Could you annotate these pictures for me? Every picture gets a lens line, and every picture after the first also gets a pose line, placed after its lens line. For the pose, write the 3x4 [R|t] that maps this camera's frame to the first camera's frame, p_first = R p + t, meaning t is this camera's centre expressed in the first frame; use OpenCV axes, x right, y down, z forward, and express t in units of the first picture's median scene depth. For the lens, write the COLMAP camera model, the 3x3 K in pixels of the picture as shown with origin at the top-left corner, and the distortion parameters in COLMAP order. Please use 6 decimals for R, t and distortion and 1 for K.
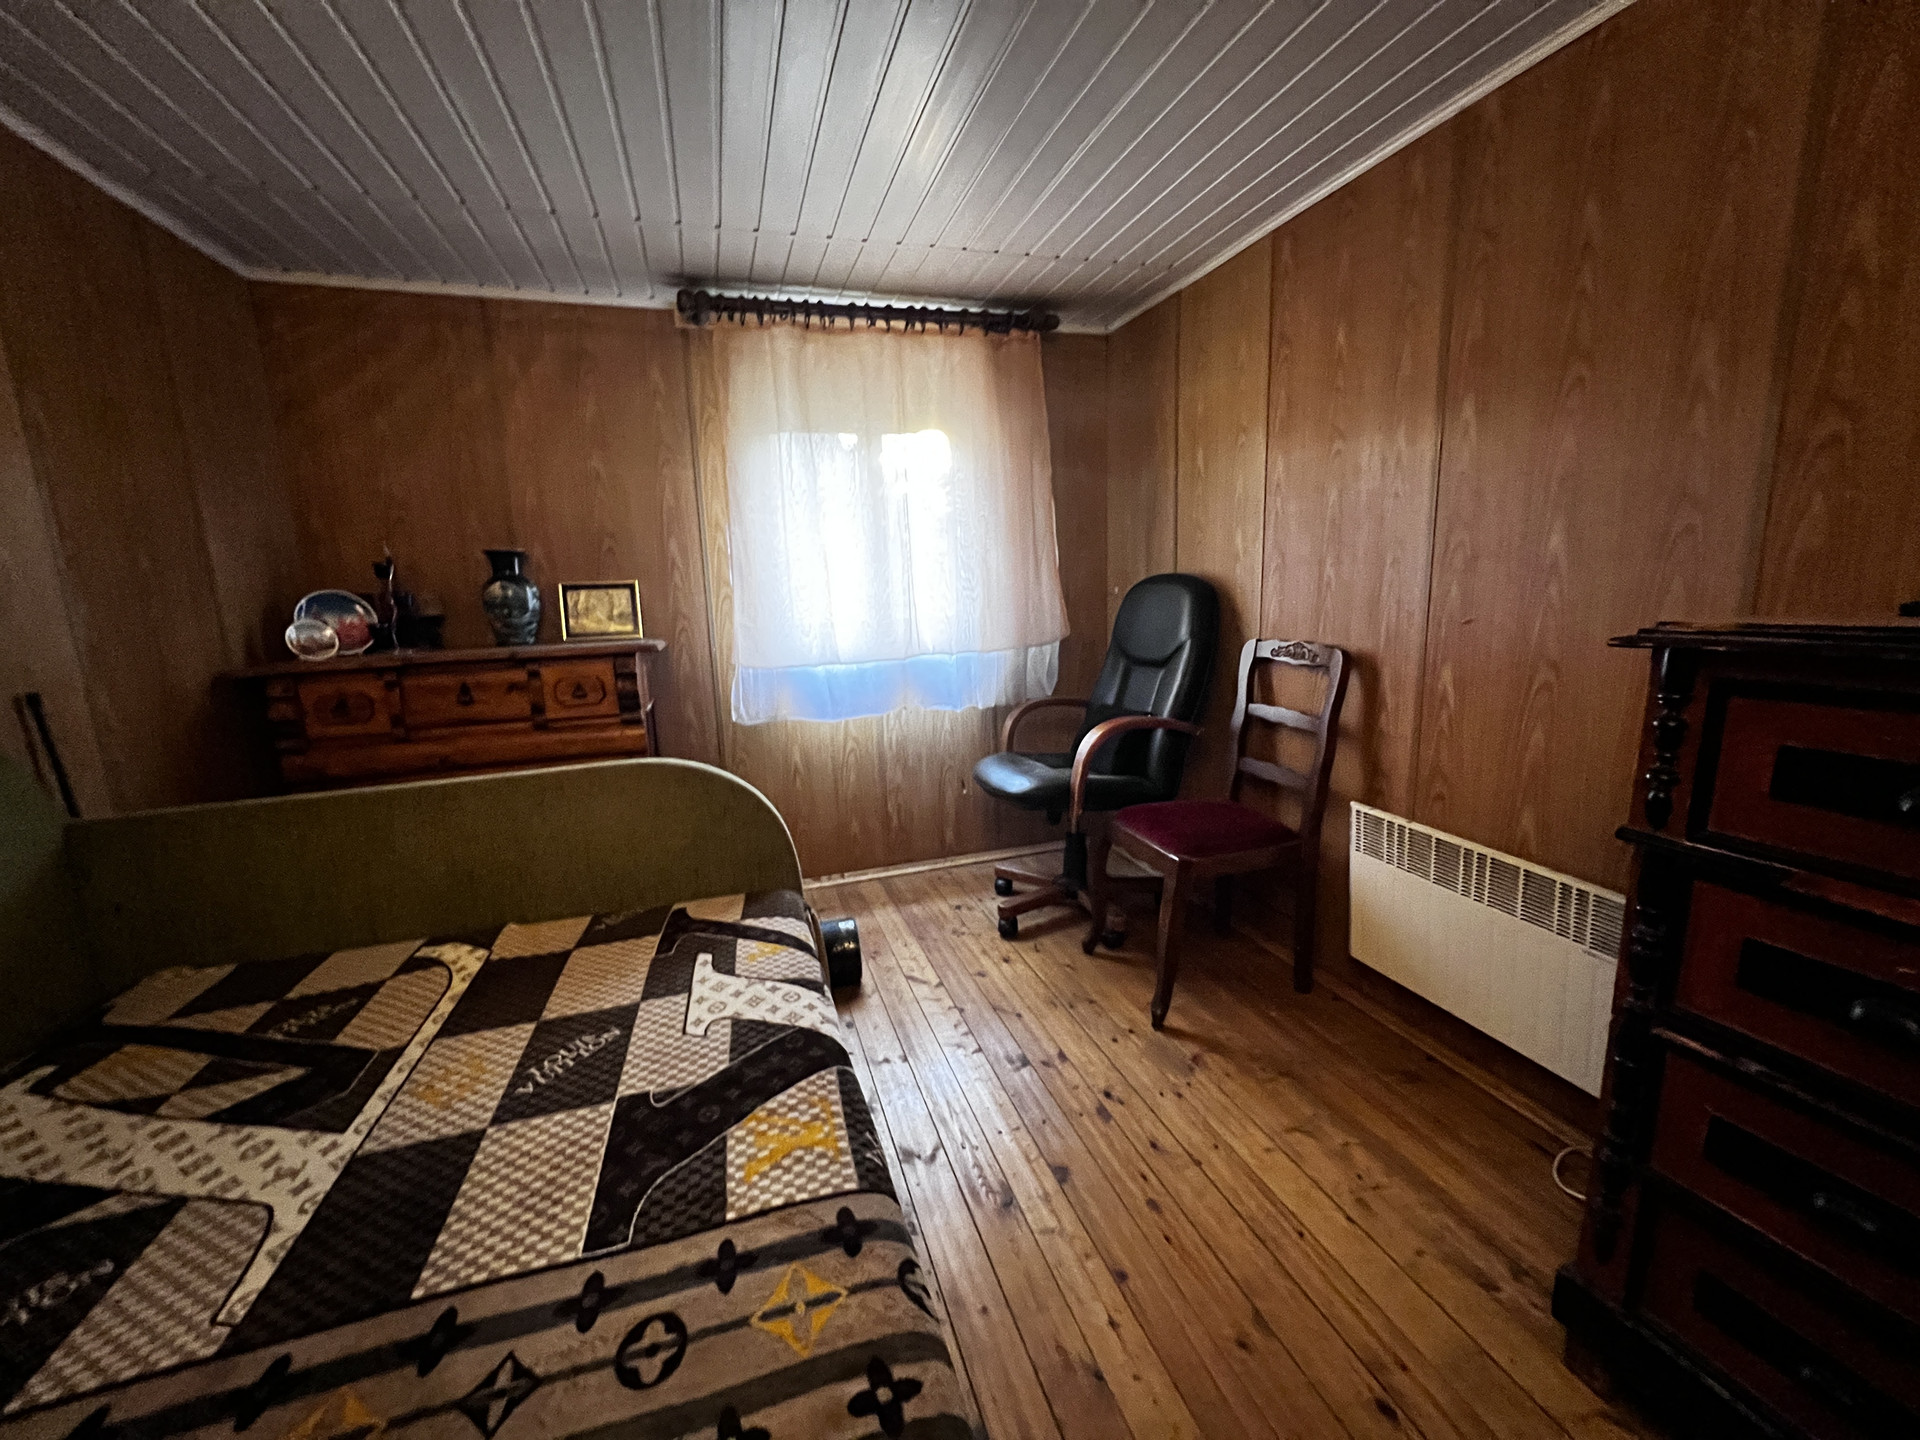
lens RADIAL K [[774.7, 0, 959.0], [0, 774.7, 724.6], [0, 0, 1]] dist [-0.000862, 0.000088]
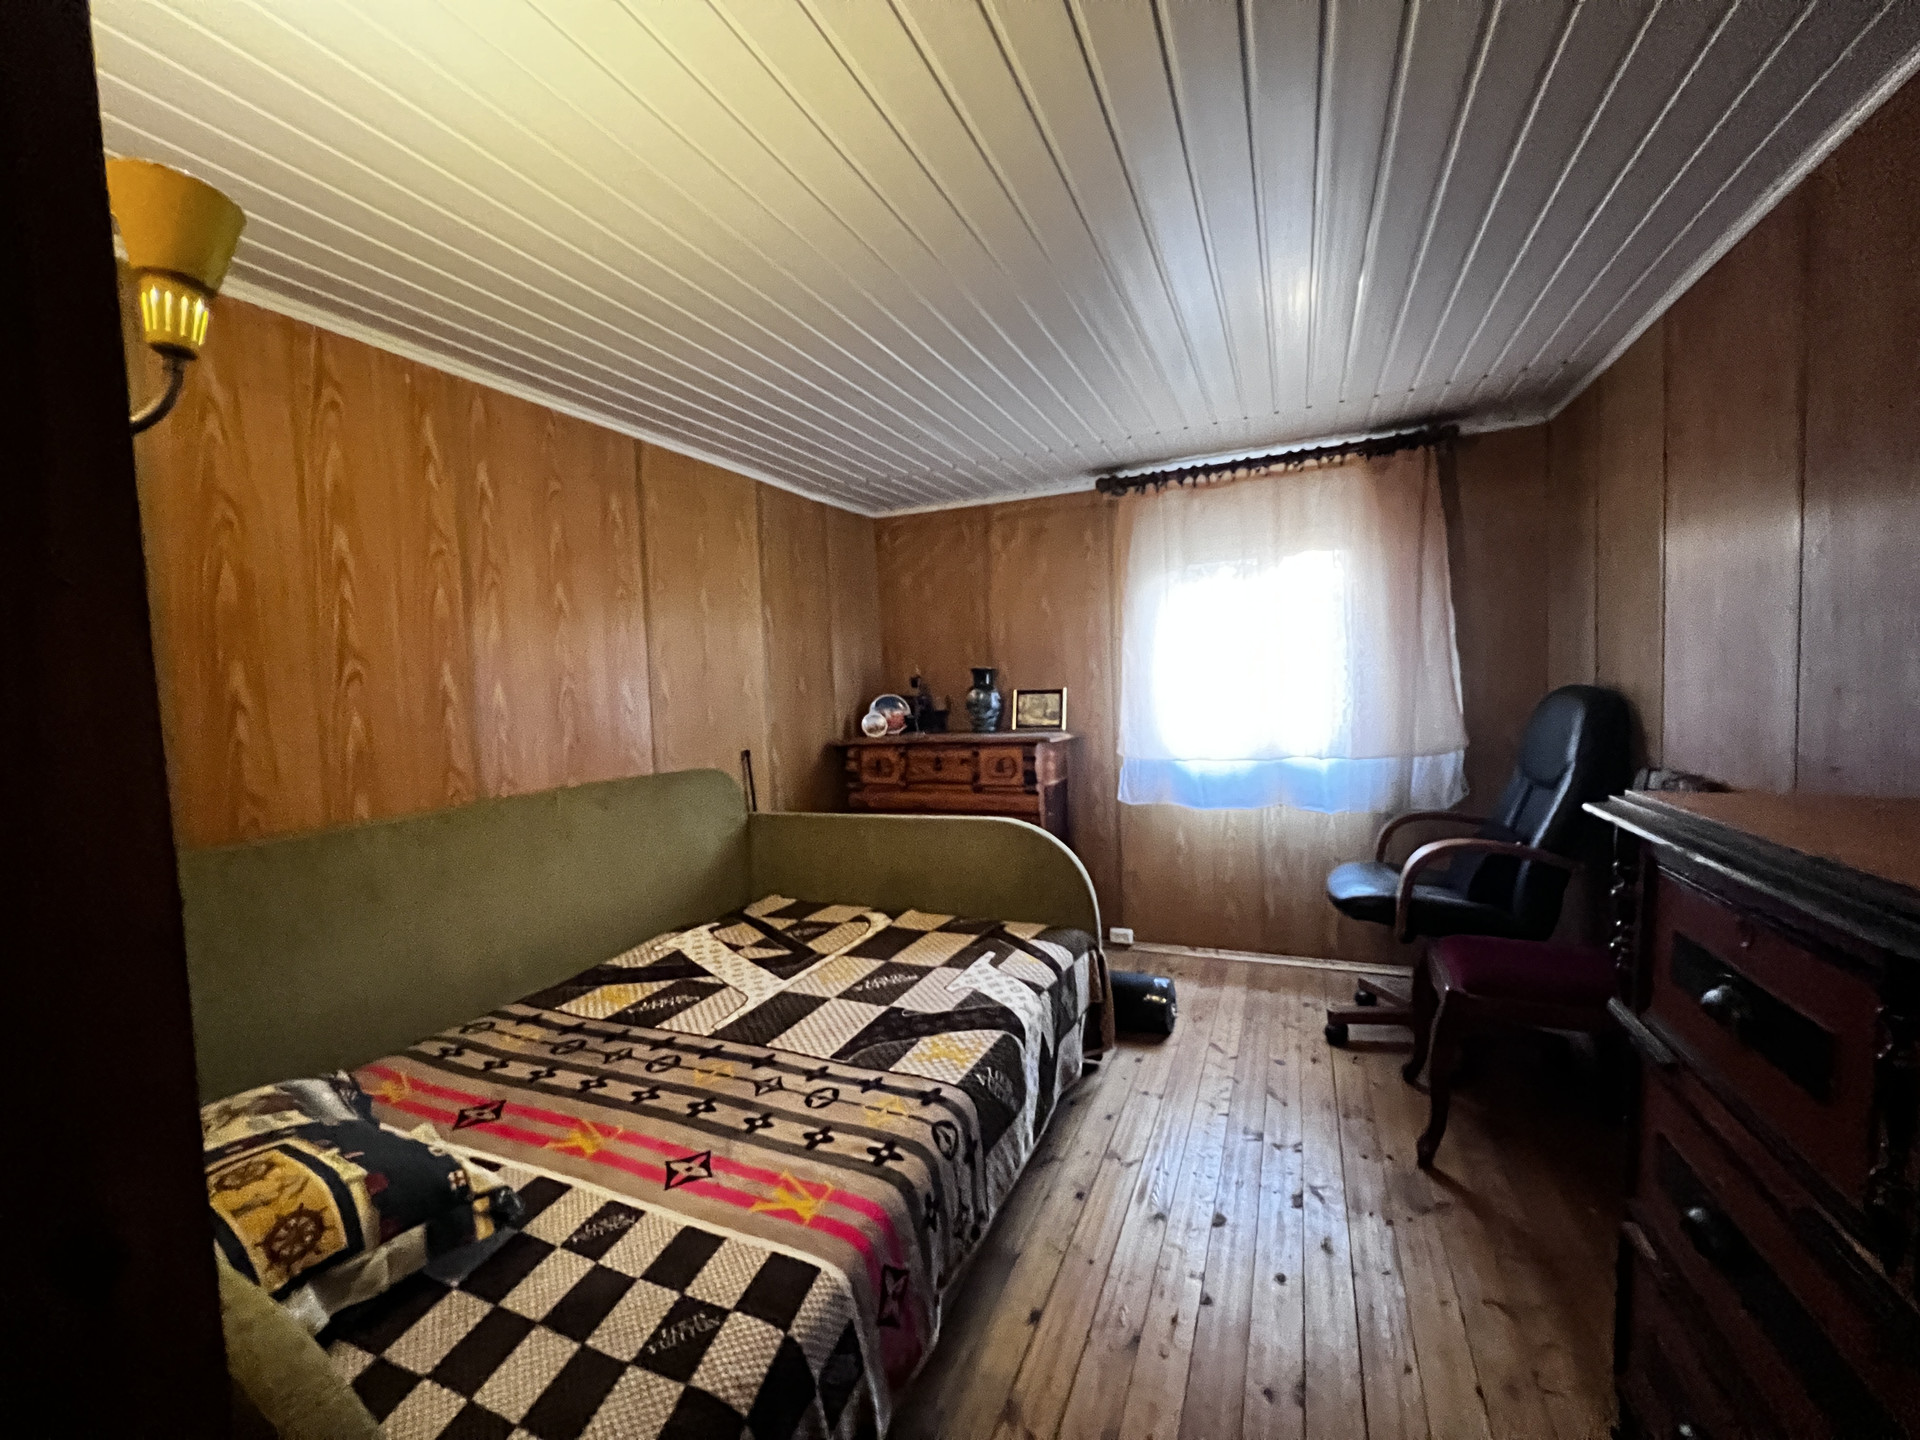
lens RADIAL K [[769.3, 0, 960.5], [0, 769.3, 724.9], [0, 0, 1]] dist [-0.001439, 0.000111]
pose [[0.756006, 0.041030, -0.653278, 0.550732], [-0.105989, 0.992536, -0.060318, -0.039515], [0.645927, 0.114841, 0.754712, -0.192420]]
